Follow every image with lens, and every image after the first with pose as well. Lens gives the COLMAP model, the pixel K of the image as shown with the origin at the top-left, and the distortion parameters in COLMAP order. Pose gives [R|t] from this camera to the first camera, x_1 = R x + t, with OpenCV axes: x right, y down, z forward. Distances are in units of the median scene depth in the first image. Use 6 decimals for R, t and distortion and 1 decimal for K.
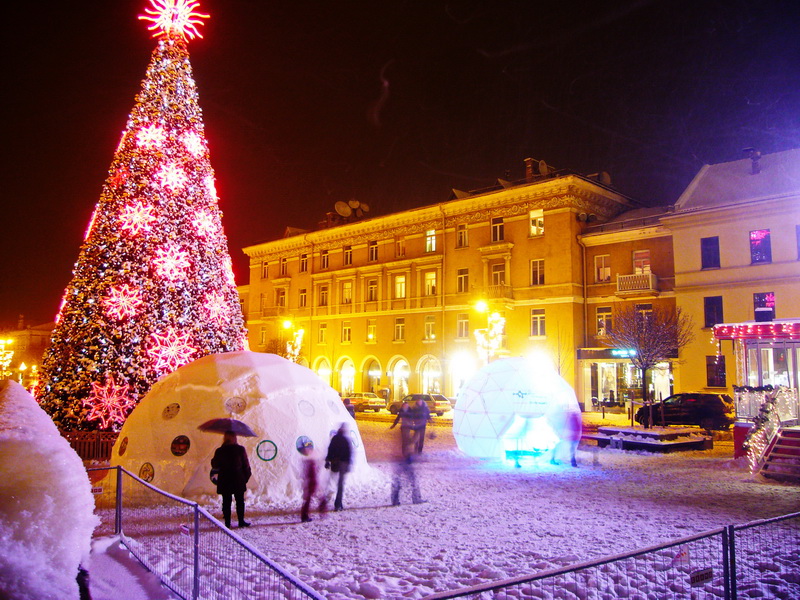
lens RADIAL K [[662.0, 0, 400.0], [0, 662.0, 300.0], [0, 0, 1]] dist [-0.008528, -0.001596]
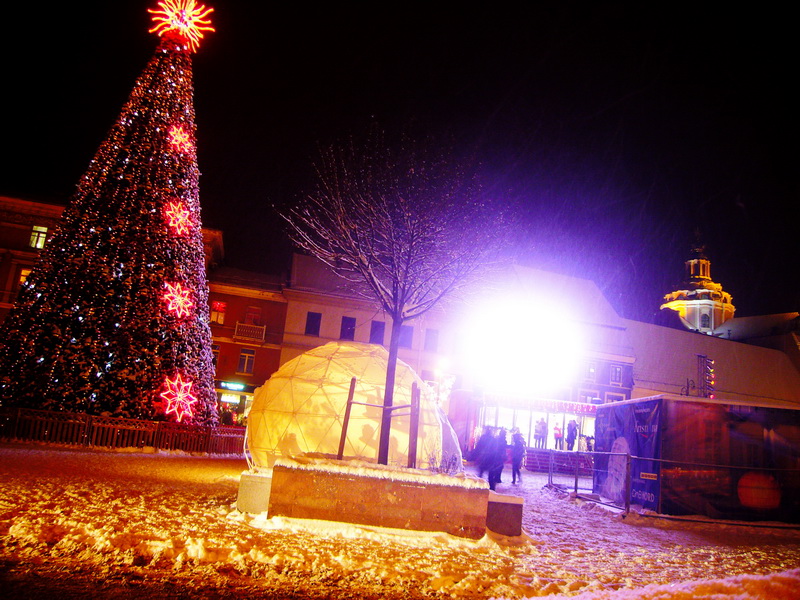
lens RADIAL K [[662.0, 0, 400.0], [0, 662.0, 300.0], [0, 0, 1]] dist [-0.008528, -0.001596]
pose [[0.533219, 0.225532, 0.815360, -1.065685], [-0.190161, 0.971098, -0.144250, 0.085127], [-0.824328, -0.078133, 0.560695, 0.139427]]
